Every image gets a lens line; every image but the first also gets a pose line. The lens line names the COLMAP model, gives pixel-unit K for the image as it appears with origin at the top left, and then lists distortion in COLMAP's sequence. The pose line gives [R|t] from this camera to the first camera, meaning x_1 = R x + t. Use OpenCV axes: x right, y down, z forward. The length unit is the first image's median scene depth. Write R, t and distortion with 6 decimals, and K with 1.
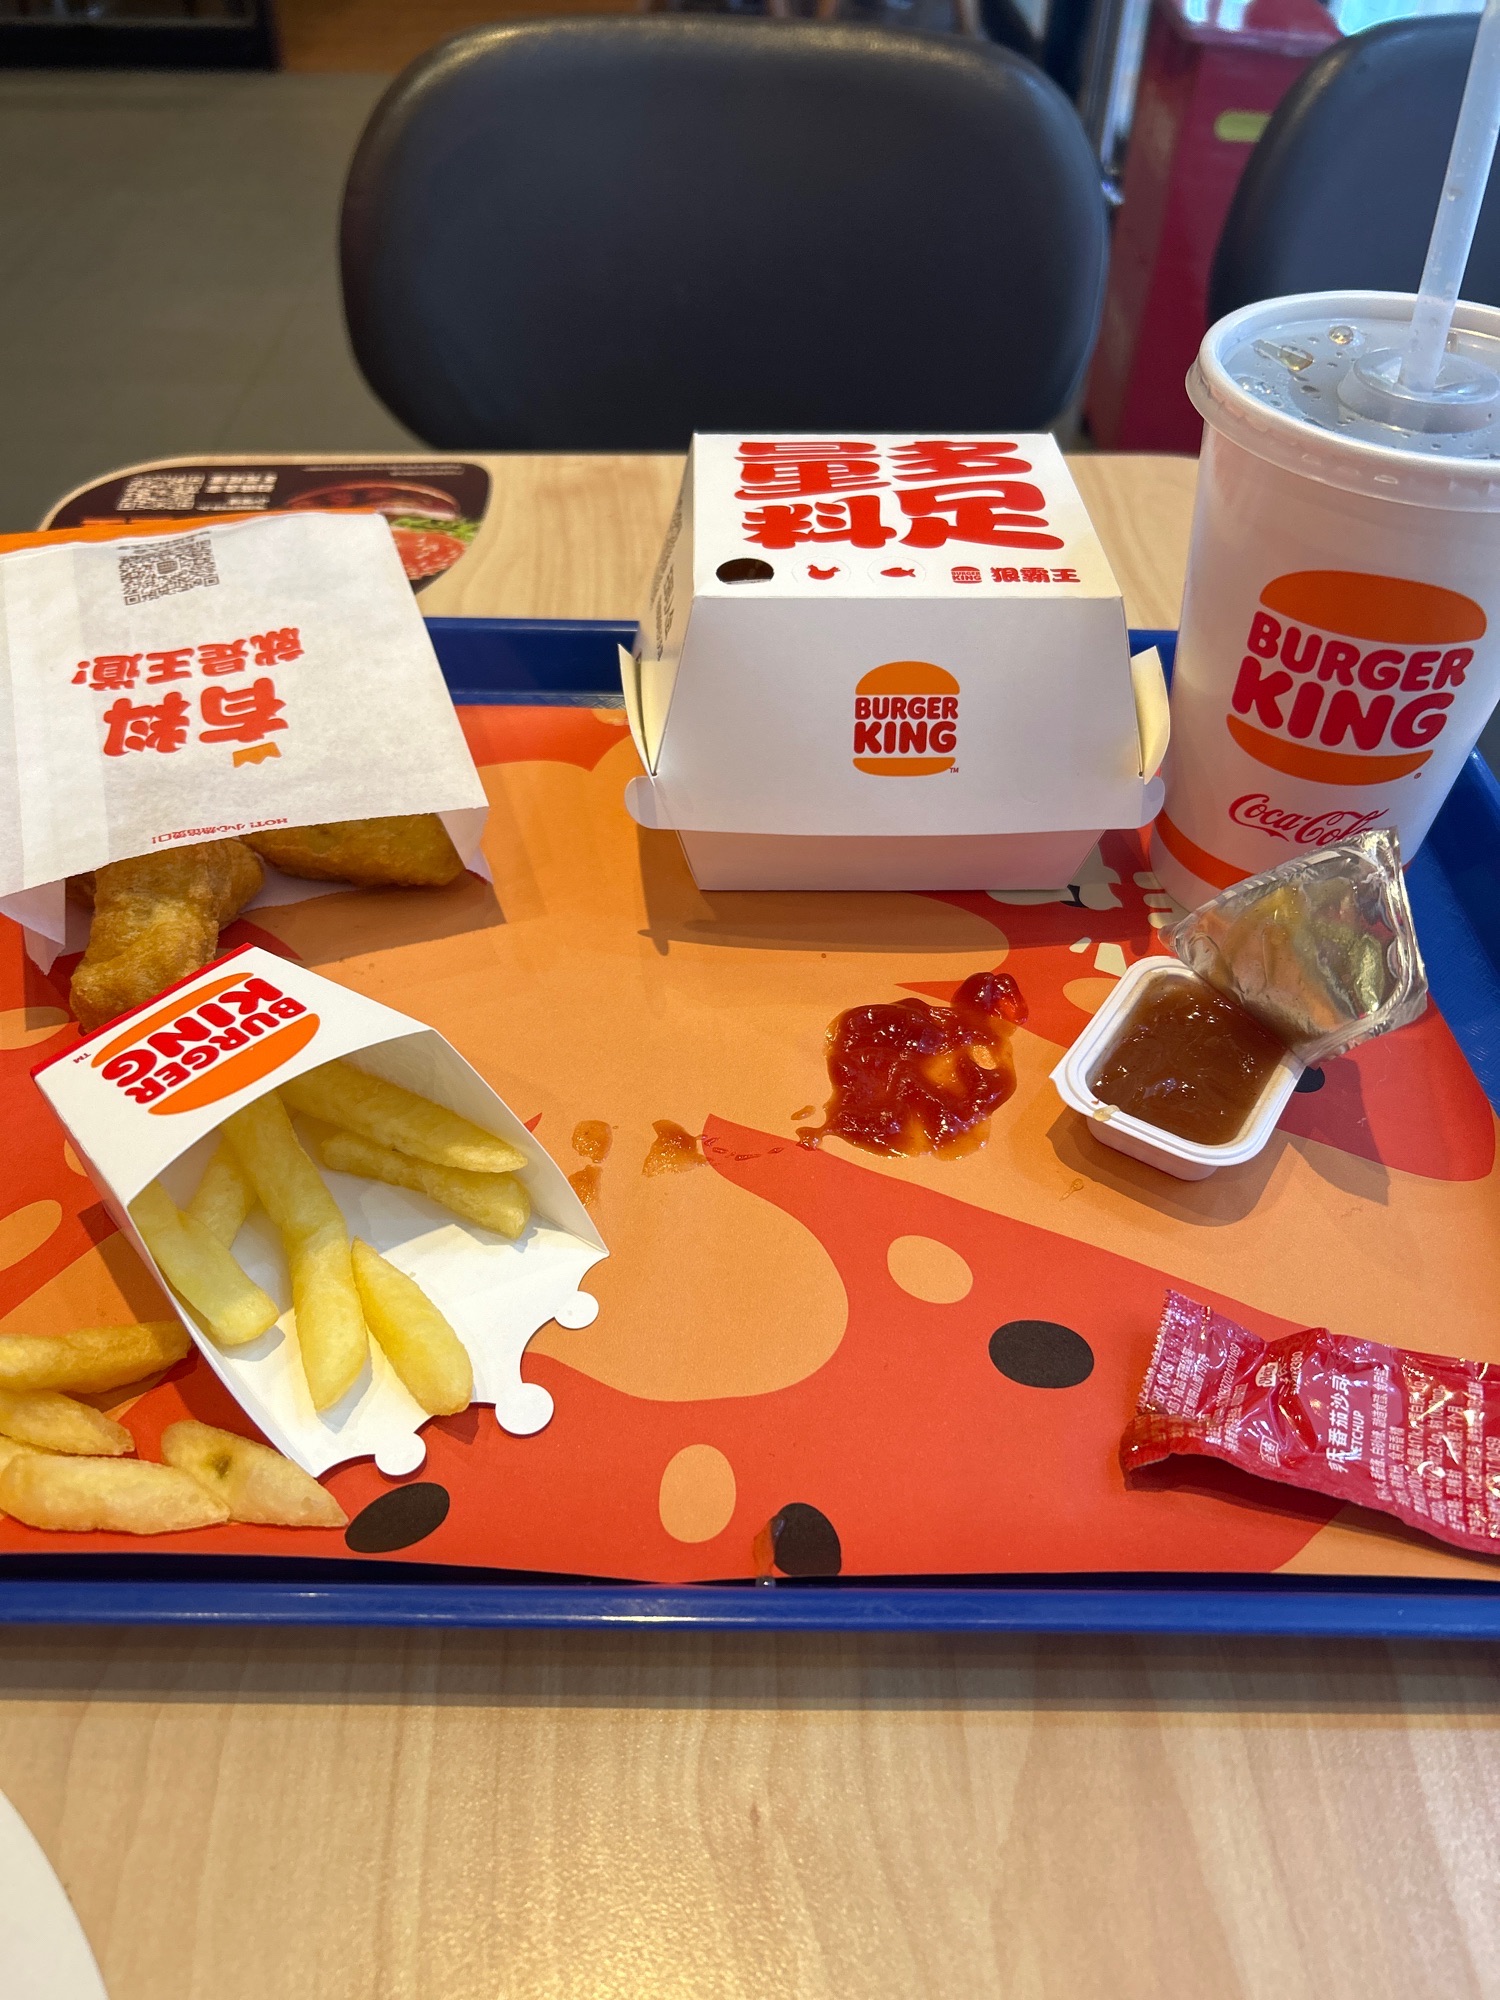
lens RADIAL K [[1511.8, 0, 746.1], [0, 1511.8, 1000.0], [0, 0, 1]] dist [0.005213, -0.008188]
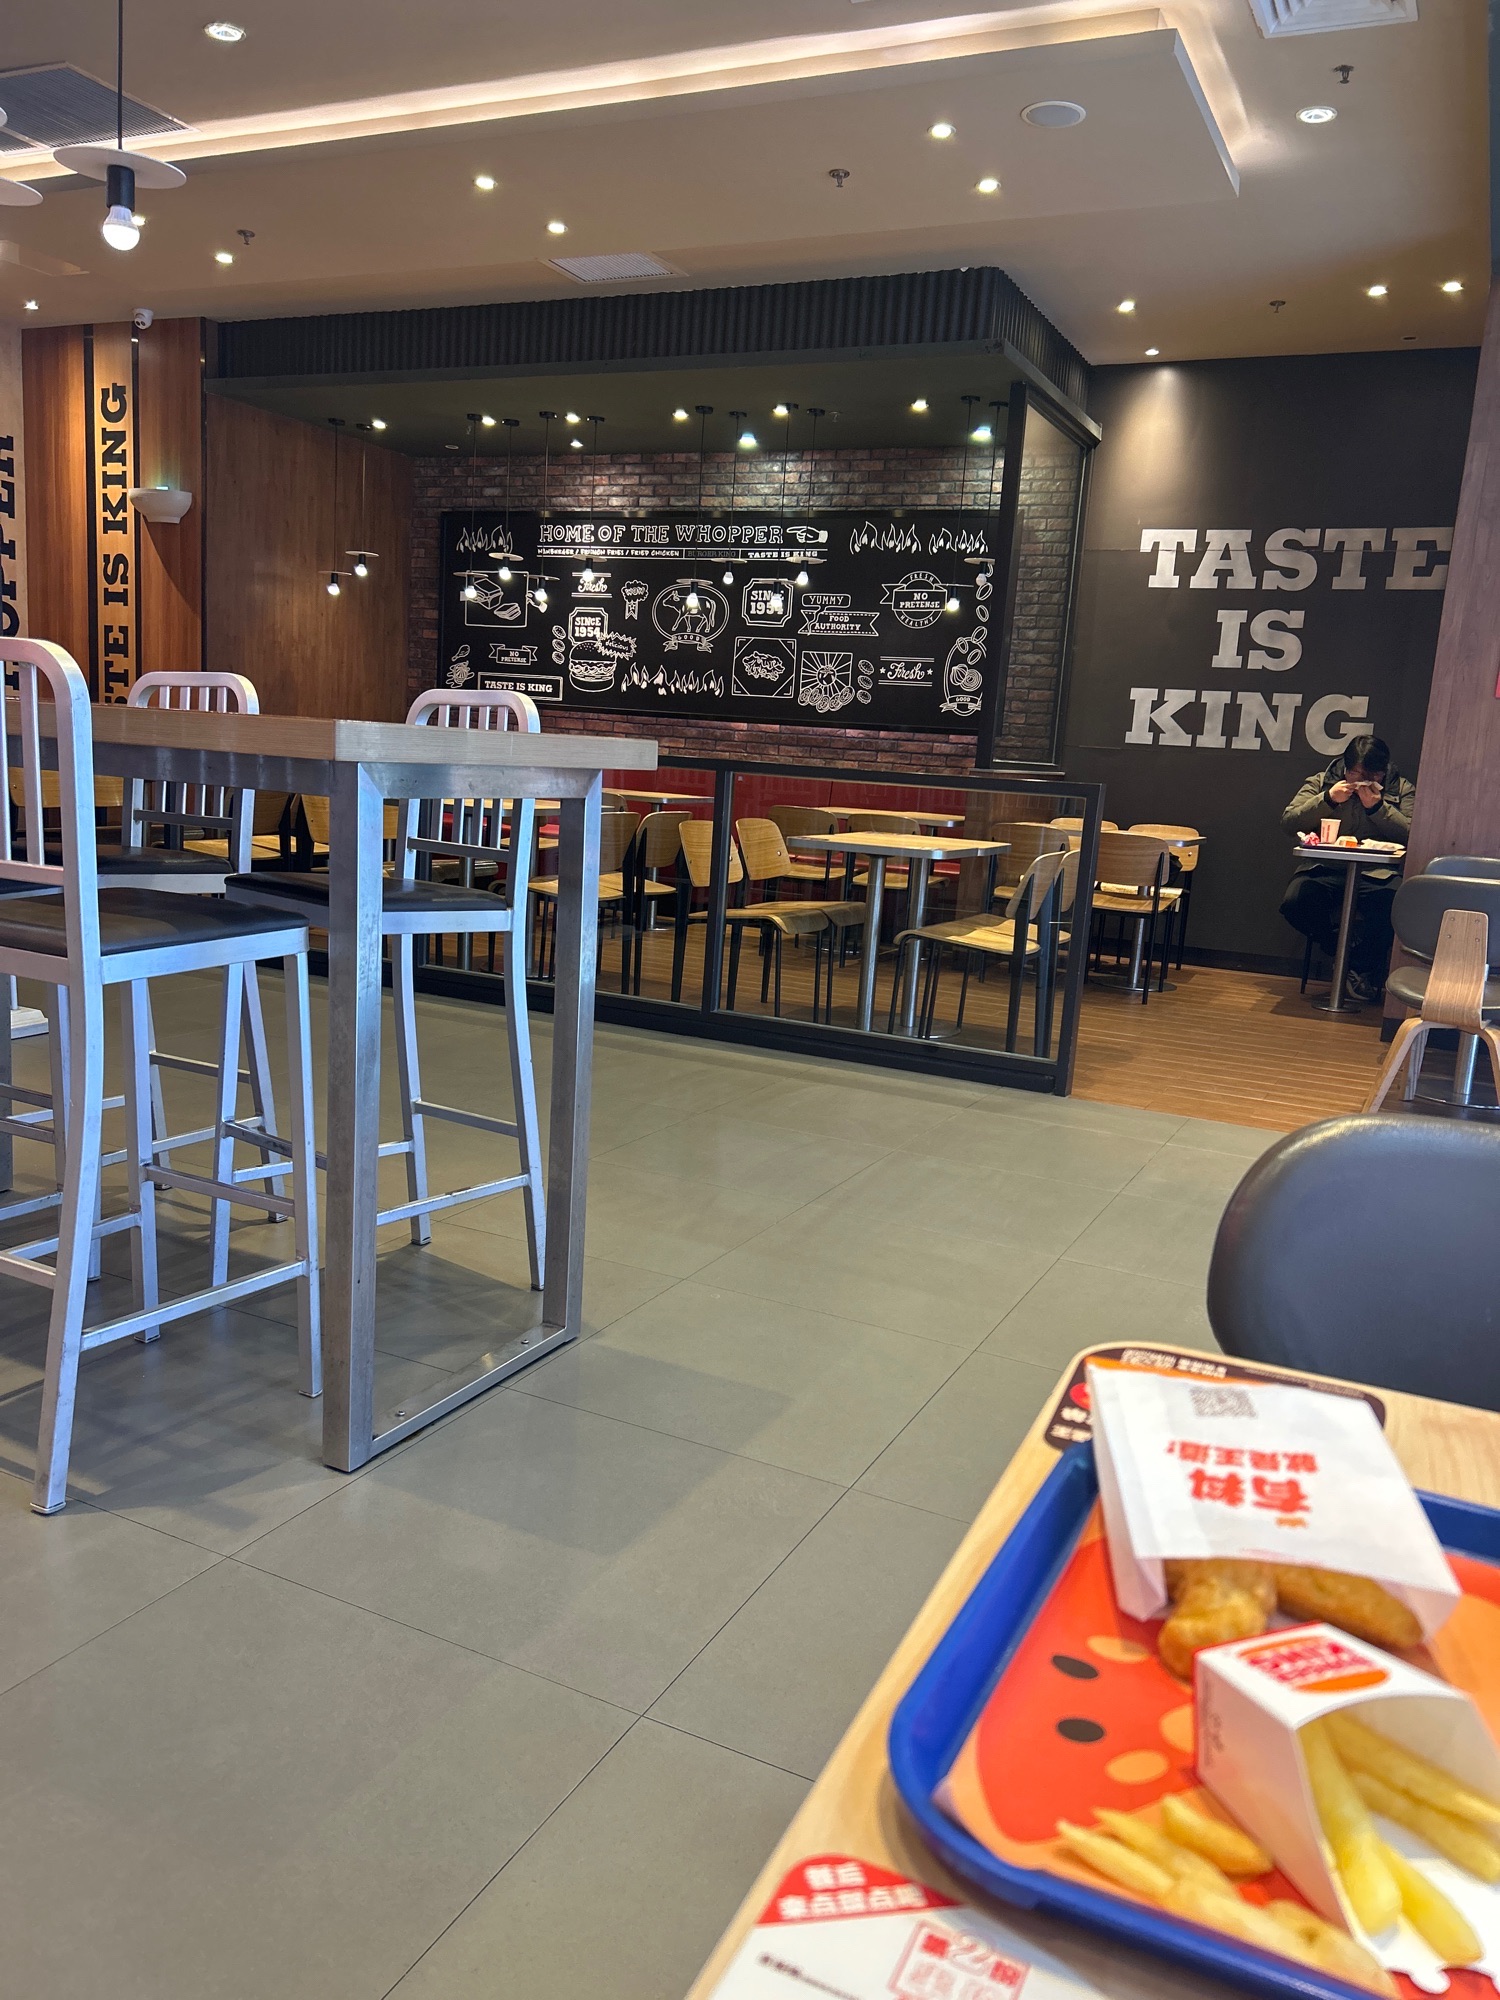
lens RADIAL K [[1511.8, 0, 752.2], [0, 1511.8, 996.2], [0, 0, 1]] dist [0.005213, -0.008188]
pose [[0.901775, 0.116167, -0.416301, -0.232782], [-0.335375, 0.795641, -0.504458, 0.361928], [0.272625, 0.594525, 0.756449, -0.616547]]
